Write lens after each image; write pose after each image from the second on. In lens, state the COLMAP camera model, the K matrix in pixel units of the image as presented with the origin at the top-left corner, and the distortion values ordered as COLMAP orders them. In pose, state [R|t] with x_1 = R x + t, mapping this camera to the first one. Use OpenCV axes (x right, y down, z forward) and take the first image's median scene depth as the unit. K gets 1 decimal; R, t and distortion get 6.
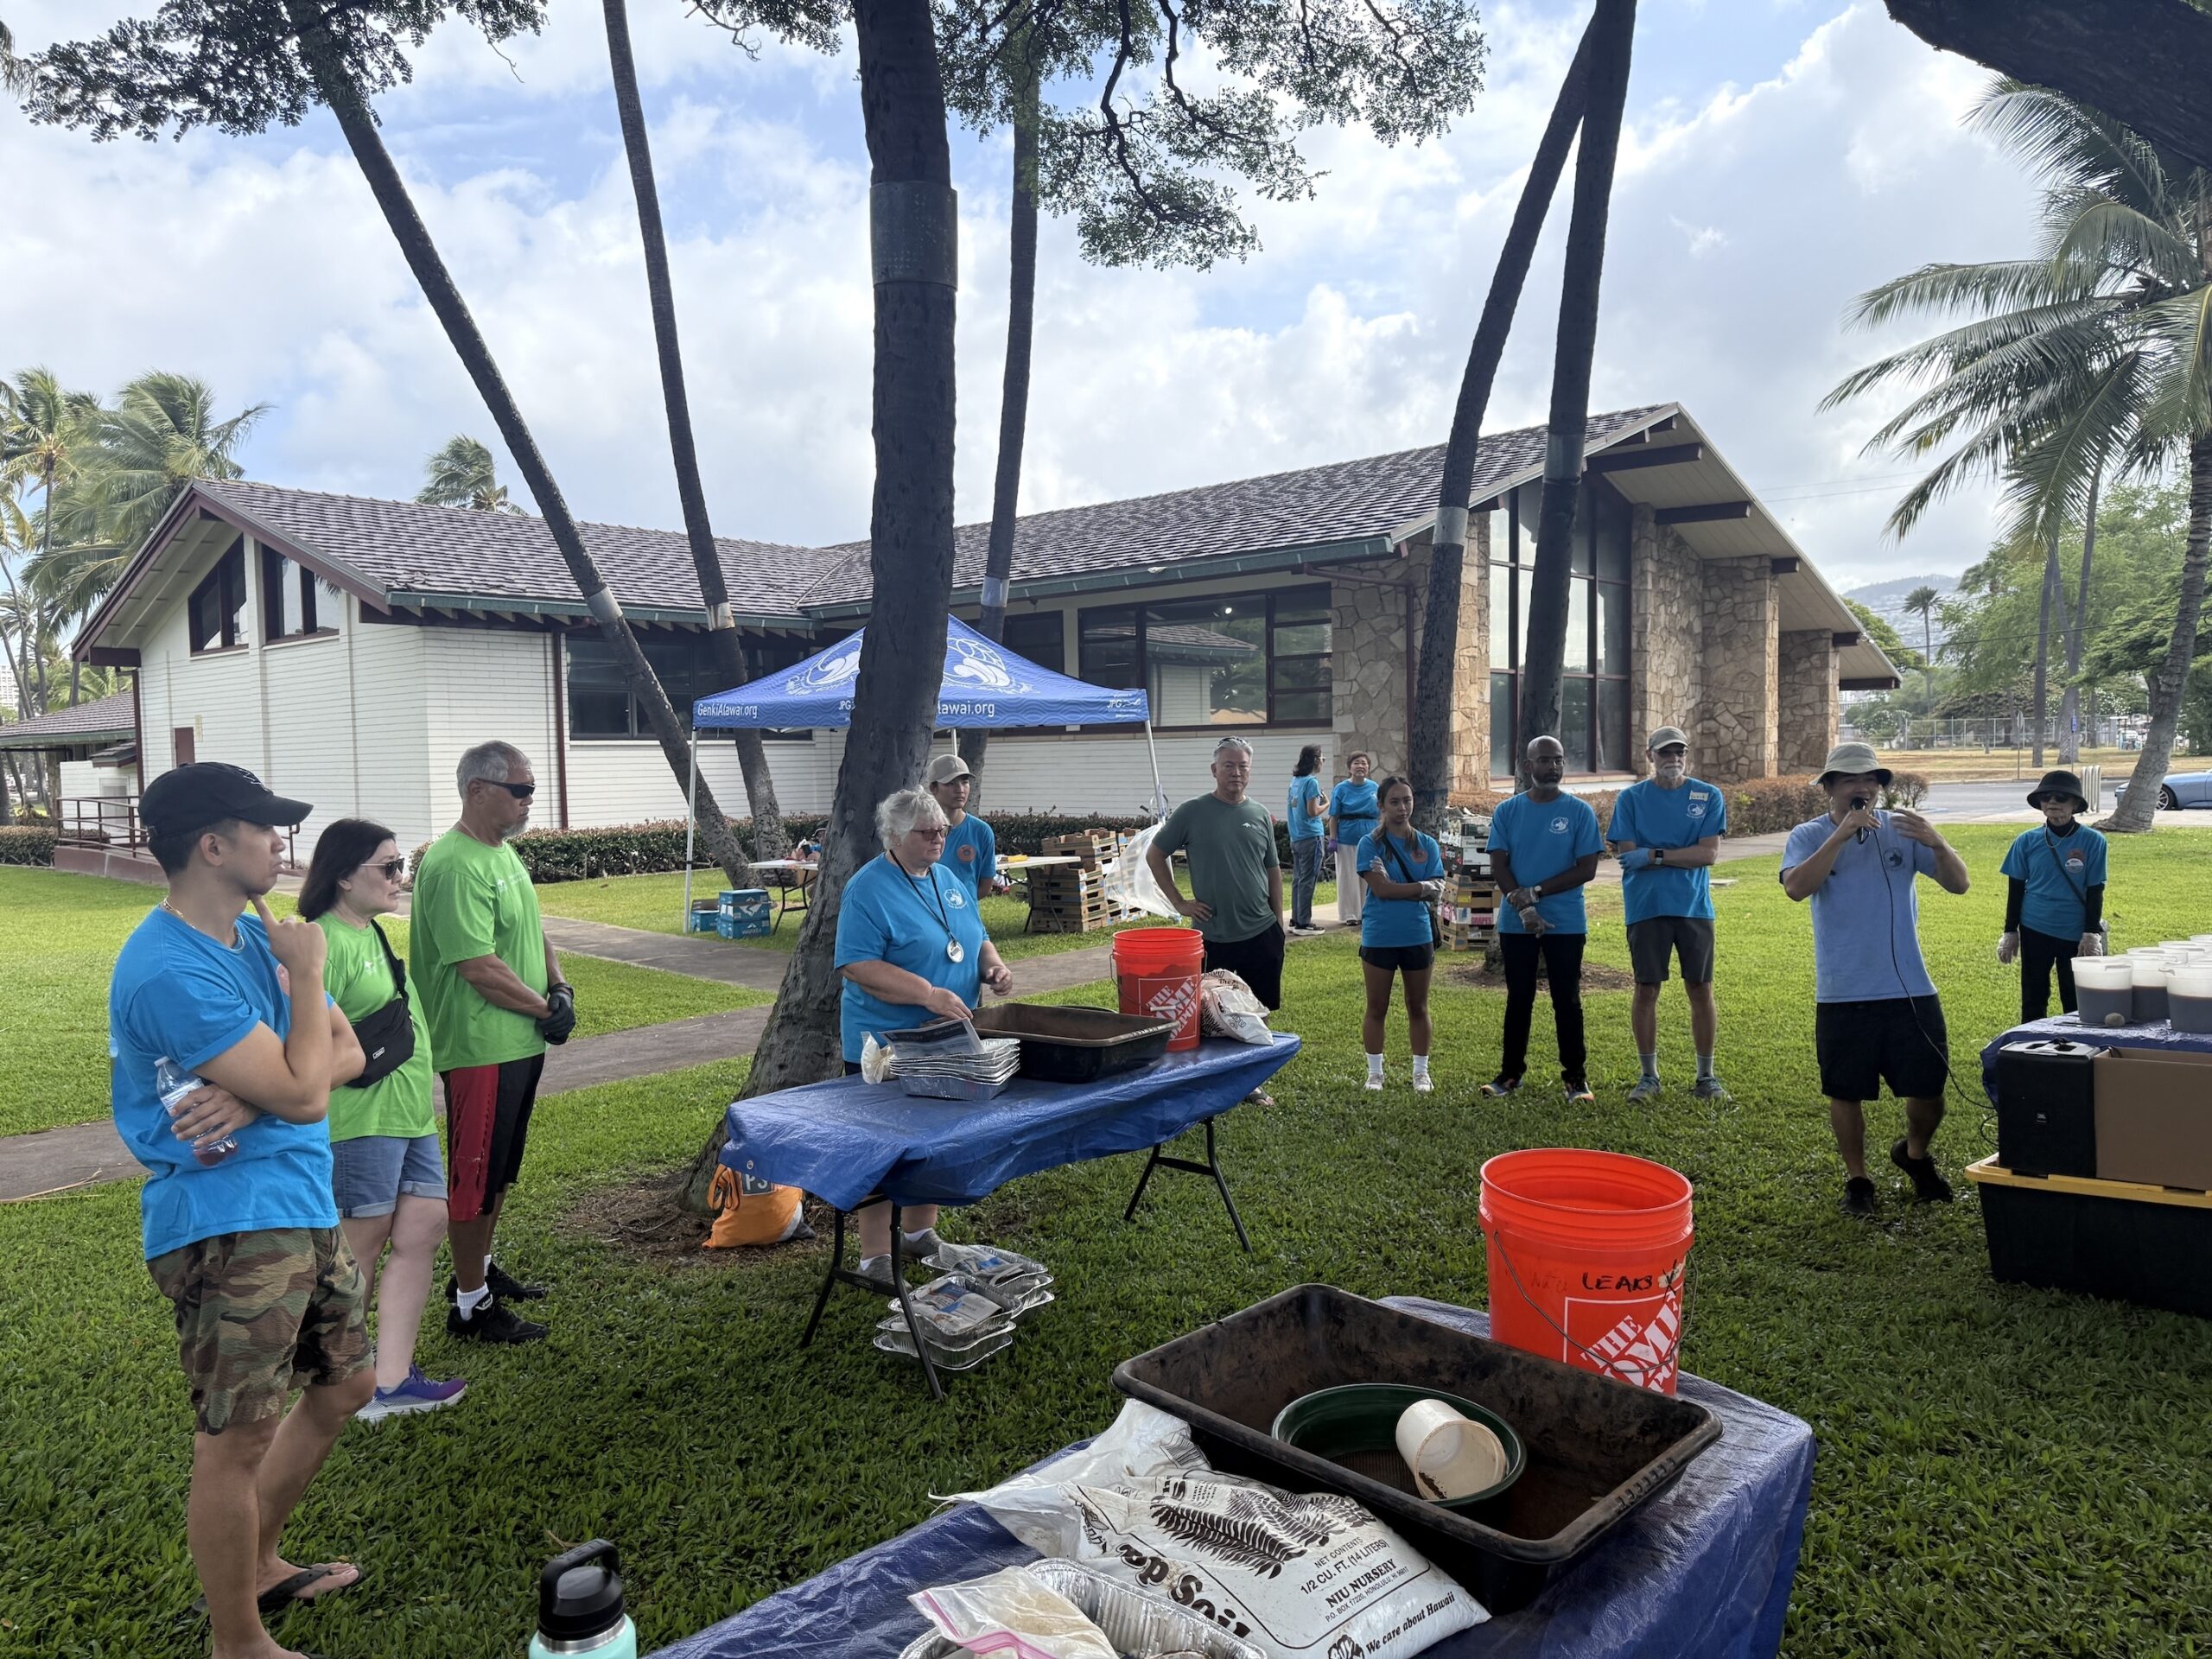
lens RADIAL K [[1676.3, 0, 1100.4], [0, 1676.3, 846.4], [0, 0, 1]] dist [0.063084, 0.002720]
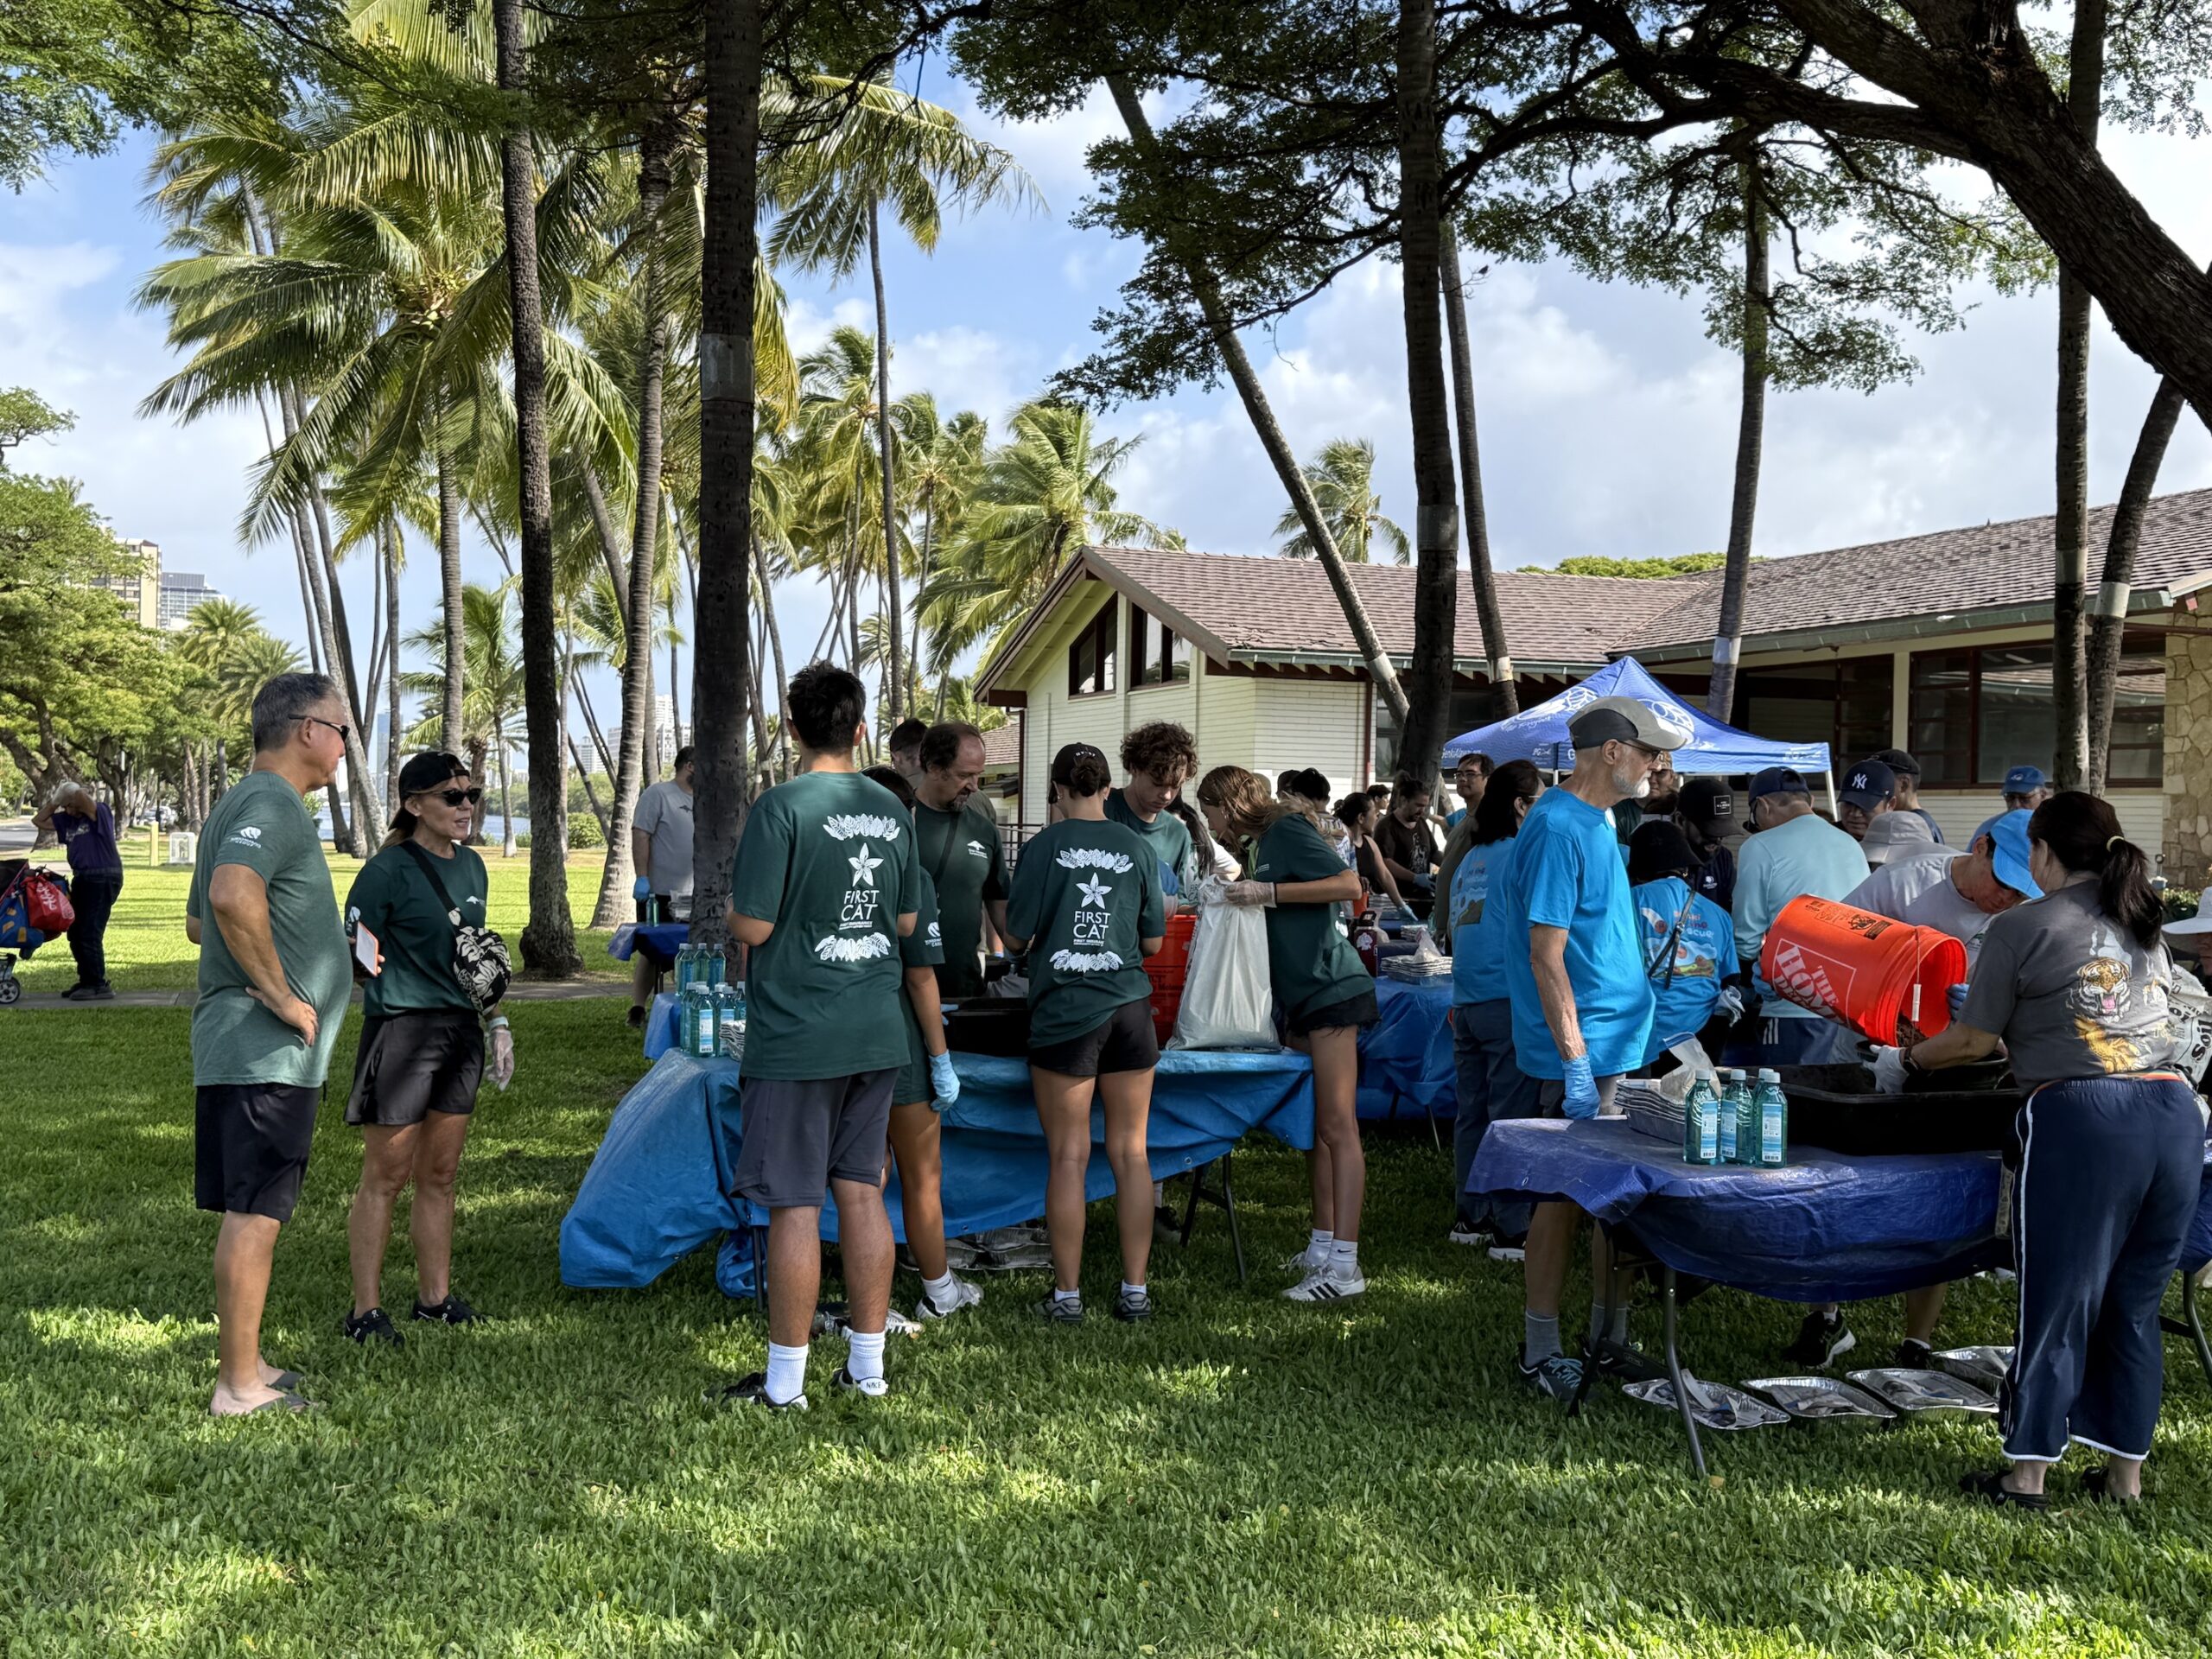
lens RADIAL K [[2257.2, 0, 1104.9], [0, 2257.2, 828.7], [0, 0, 1]] dist [0.010380, 0.000000]
pose [[0.895780, 0.032983, -0.443273, 0.170210], [-0.053857, 0.997950, -0.034580, 0.026146], [0.441223, 0.054849, 0.895720, -0.363566]]
